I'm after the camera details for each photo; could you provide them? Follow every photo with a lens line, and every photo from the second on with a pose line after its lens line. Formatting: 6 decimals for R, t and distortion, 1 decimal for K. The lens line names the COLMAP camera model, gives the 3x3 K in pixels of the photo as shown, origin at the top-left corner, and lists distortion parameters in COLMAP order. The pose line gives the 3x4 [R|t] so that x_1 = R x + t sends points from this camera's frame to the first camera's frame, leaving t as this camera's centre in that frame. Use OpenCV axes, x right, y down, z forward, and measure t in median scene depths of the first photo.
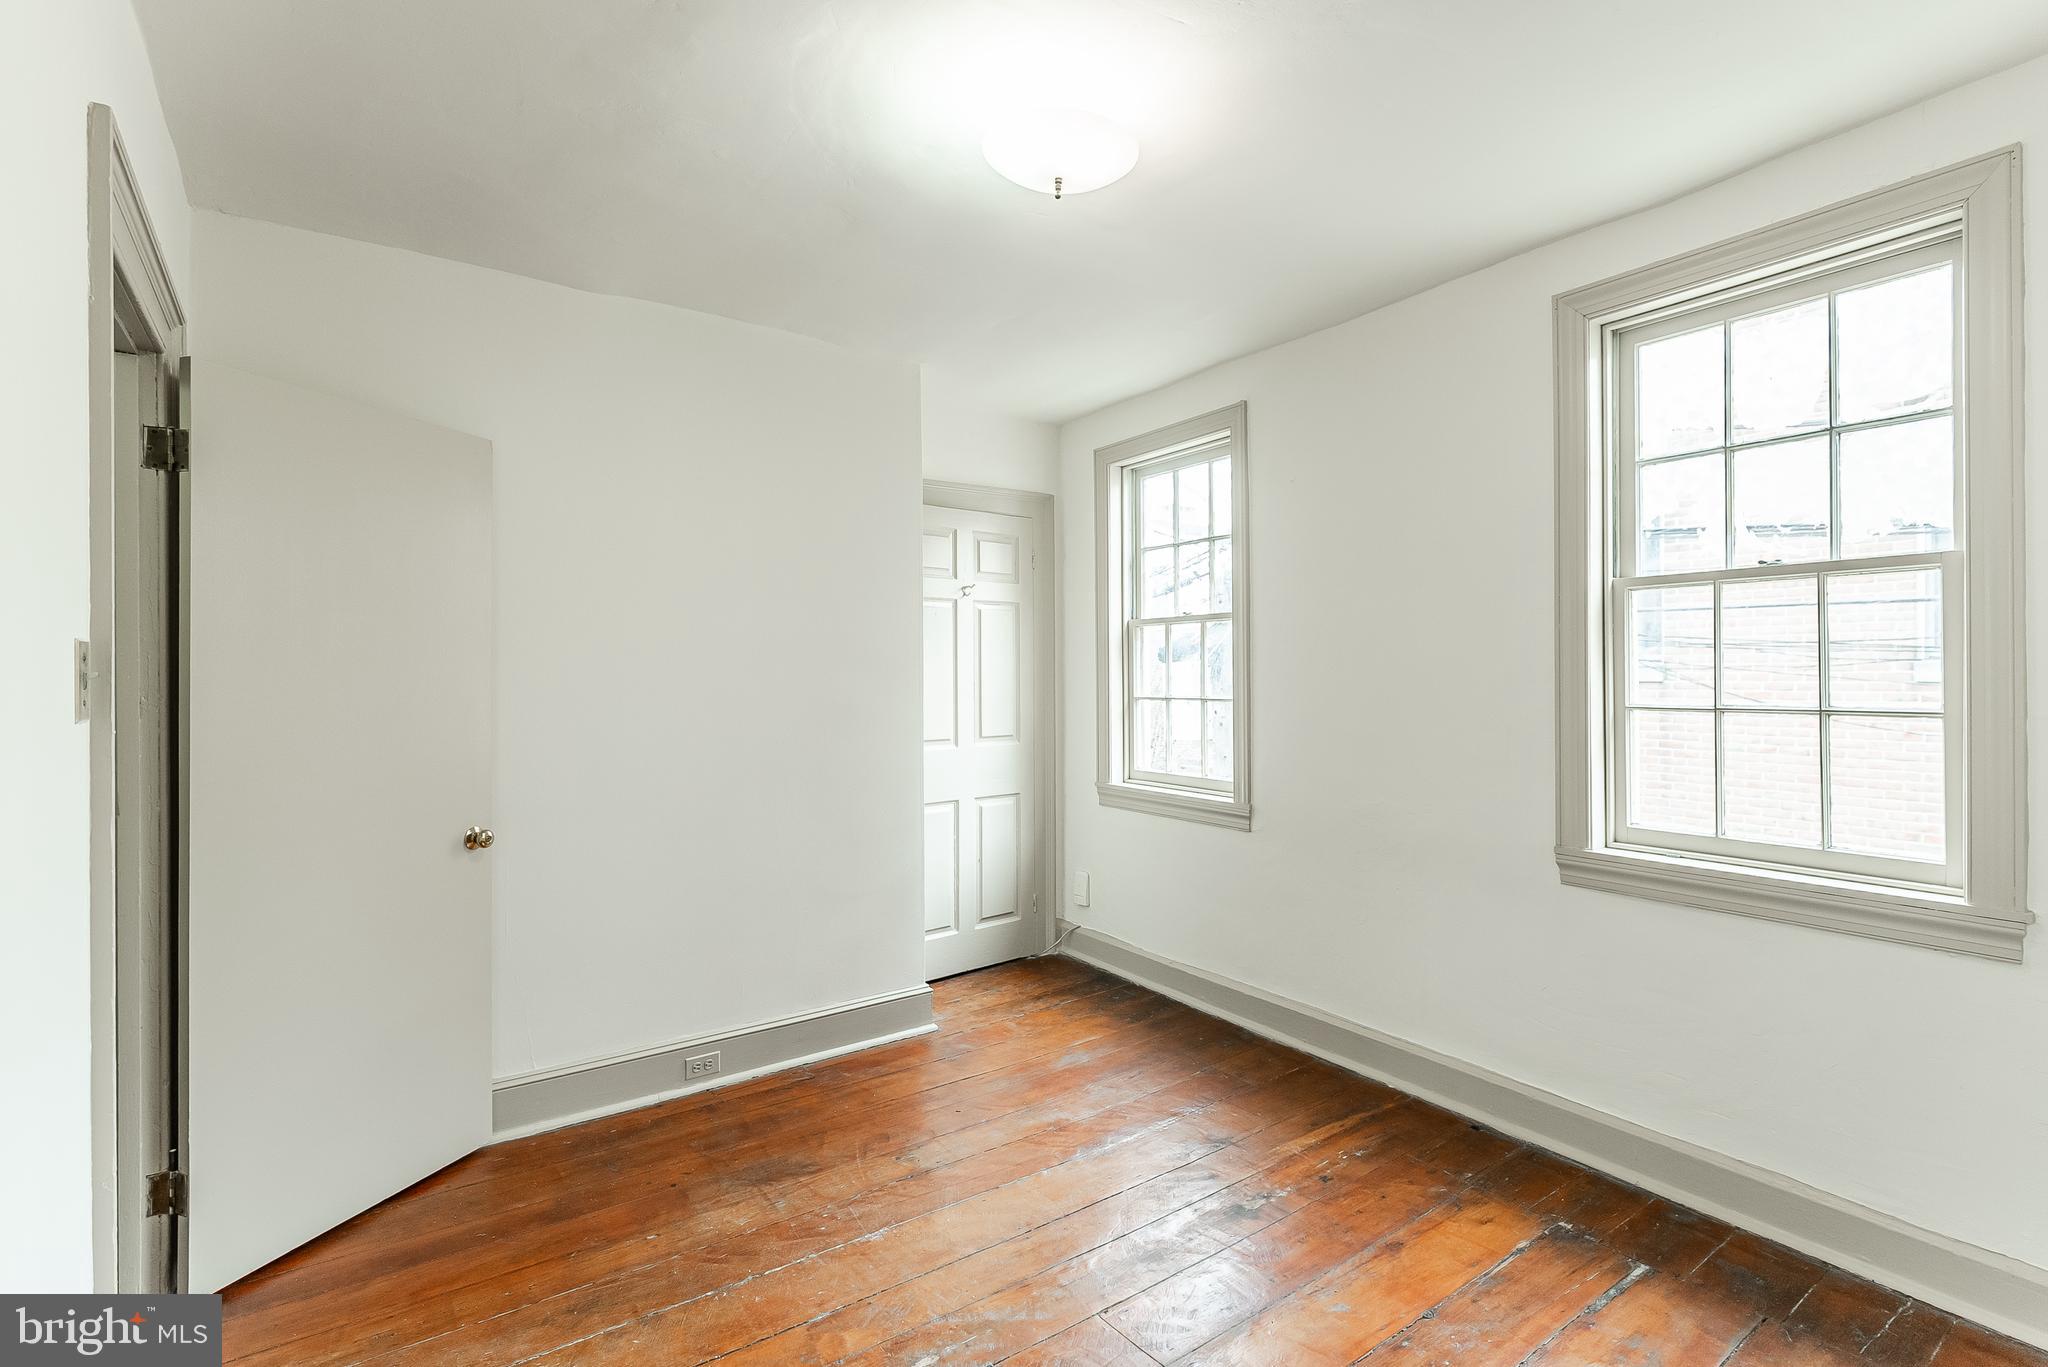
lens RADIAL K [[928.7, 0, 1029.8], [0, 928.7, 683.1], [0, 0, 1]] dist [-0.001389, -0.001831]
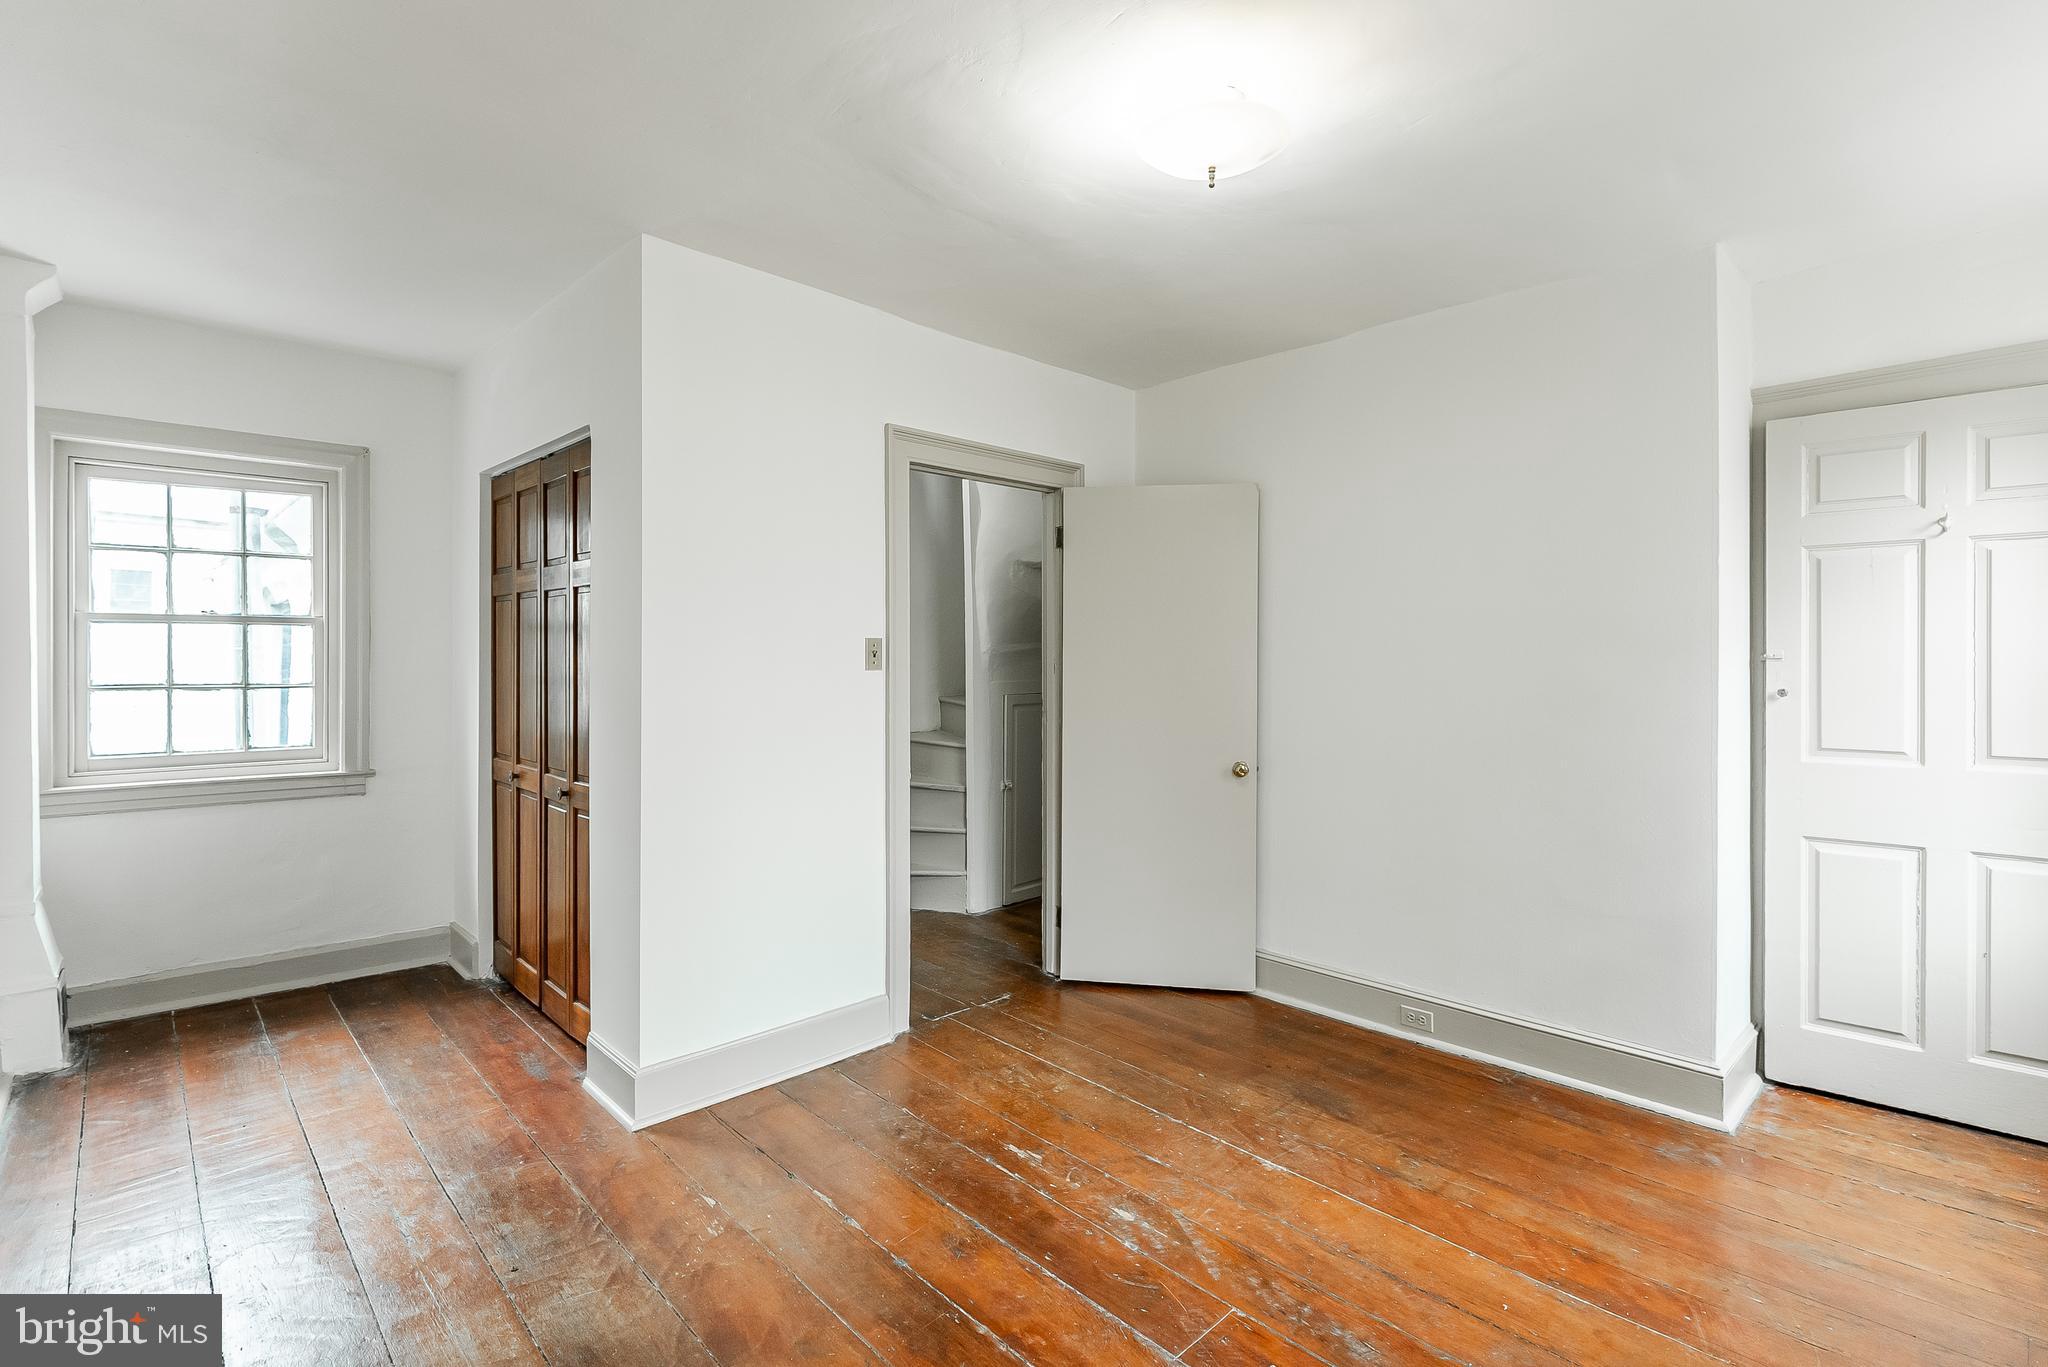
lens RADIAL K [[948.6, 0, 1098.3], [0, 948.6, 666.2], [0, 0, 1]] dist [0.001022, 0.000100]
pose [[0.193440, 0.010334, -0.981058, 0.682916], [-0.012075, 0.999894, 0.008152, 0.000221], [0.981038, 0.010269, 0.193545, 0.445322]]
